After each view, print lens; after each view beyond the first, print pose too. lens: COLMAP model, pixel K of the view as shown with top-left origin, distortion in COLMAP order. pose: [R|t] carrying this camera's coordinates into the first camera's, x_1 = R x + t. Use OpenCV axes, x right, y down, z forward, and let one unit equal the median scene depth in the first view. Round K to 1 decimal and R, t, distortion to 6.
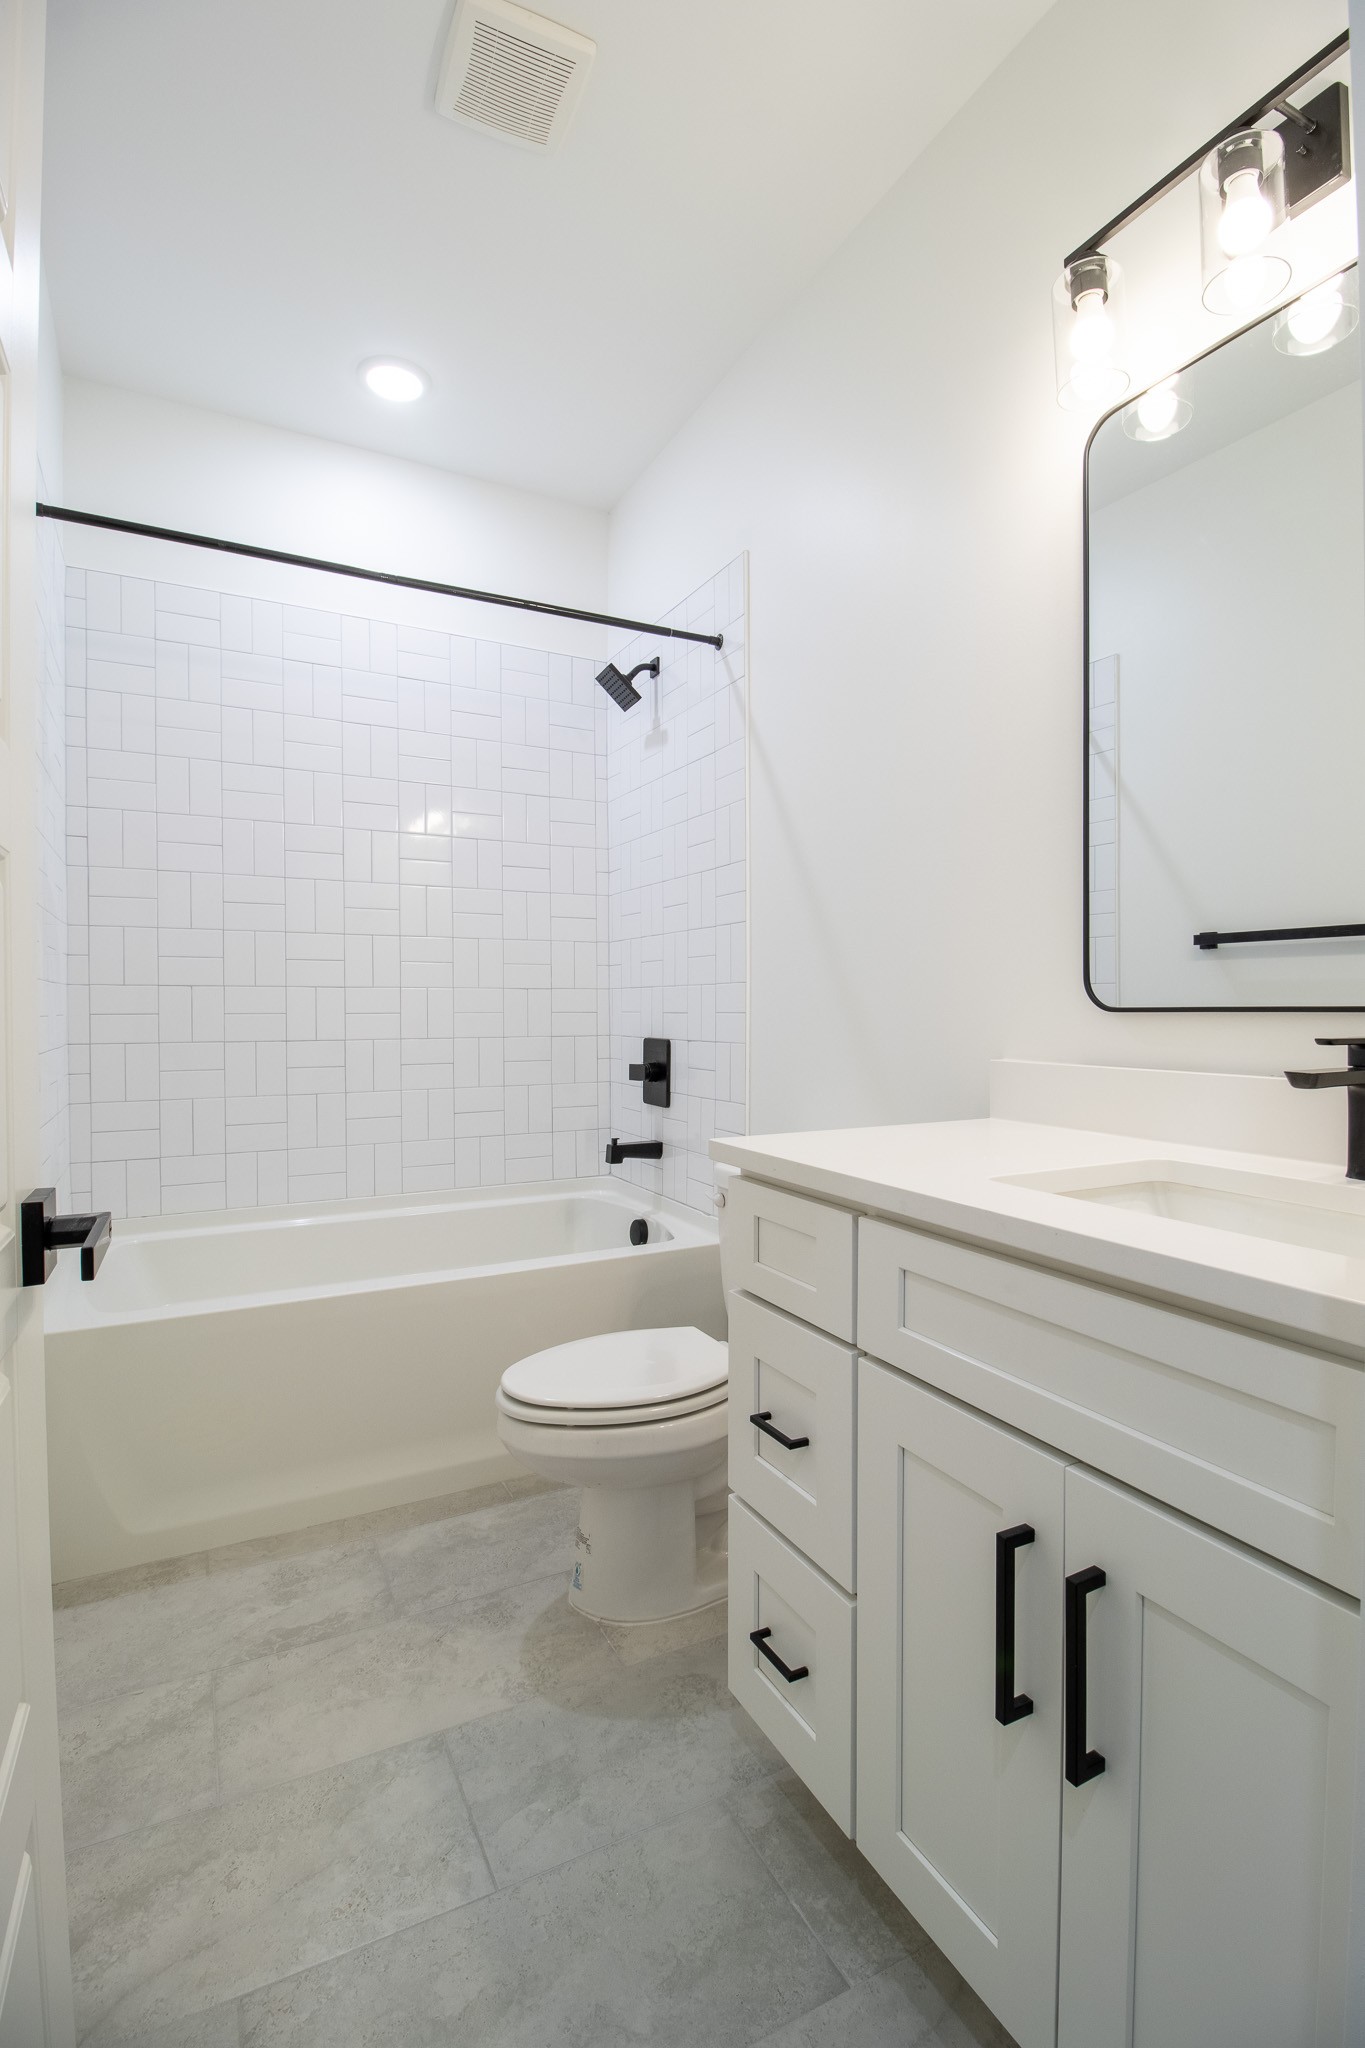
lens RADIAL K [[982.1, 0, 682.5], [0, 982.1, 1024.0], [0, 0, 1]] dist [-0.003931, -0.001062]
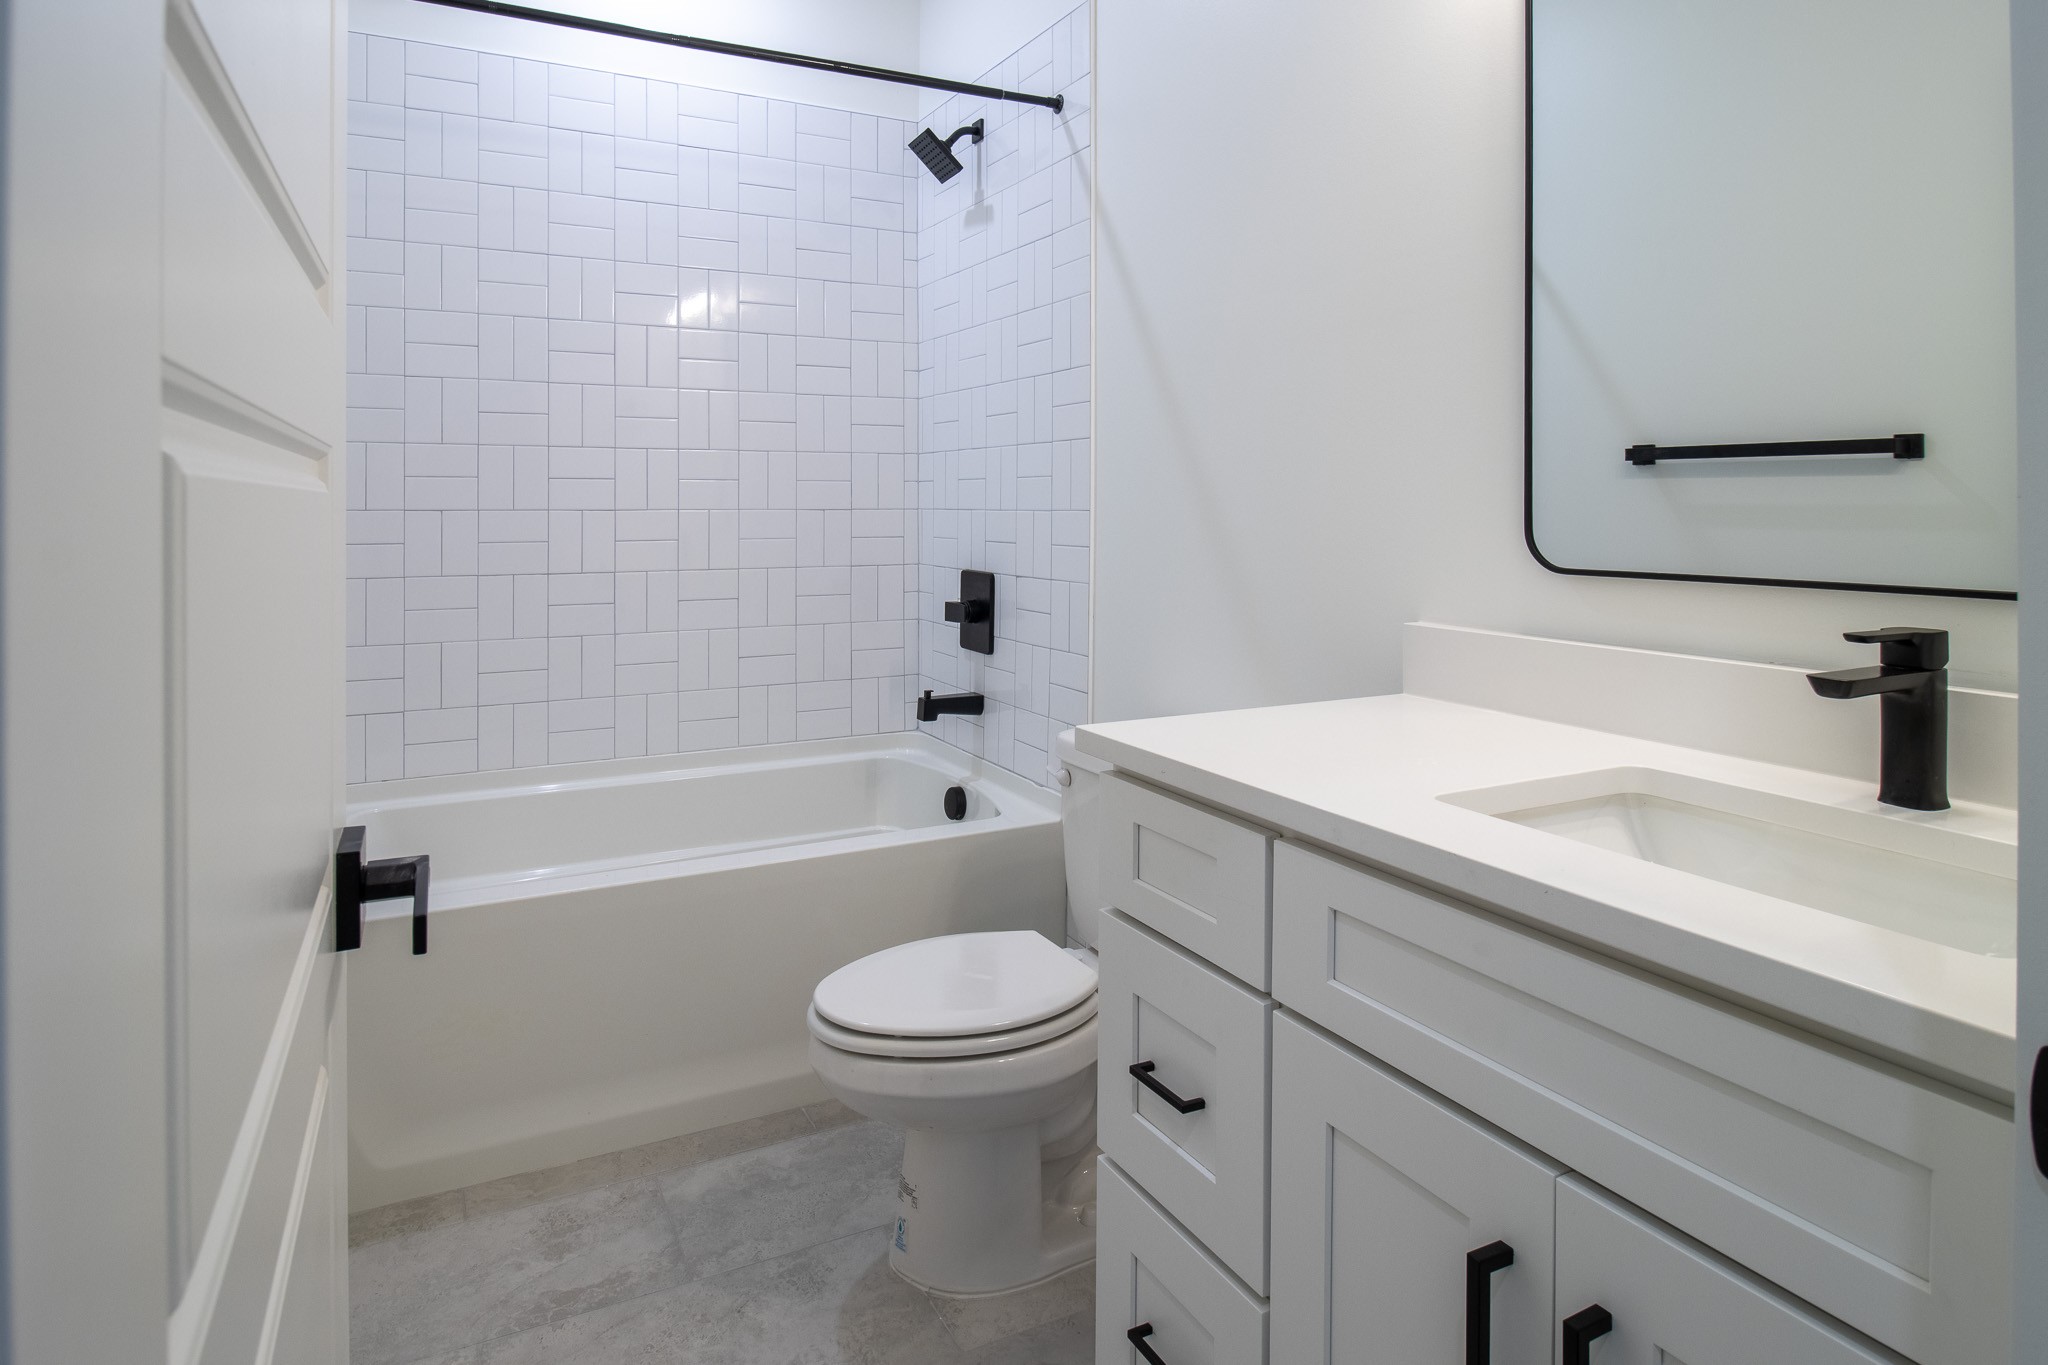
lens RADIAL K [[1176.2, 0, 1119.4], [0, 1176.2, 687.9], [0, 0, 1]] dist [0.002954, 0.003654]
pose [[0.999185, 0.008923, -0.039359, 0.116053], [-0.009317, 0.999908, -0.009845, 0.105264], [0.039267, 0.010204, 0.999177, -0.002610]]
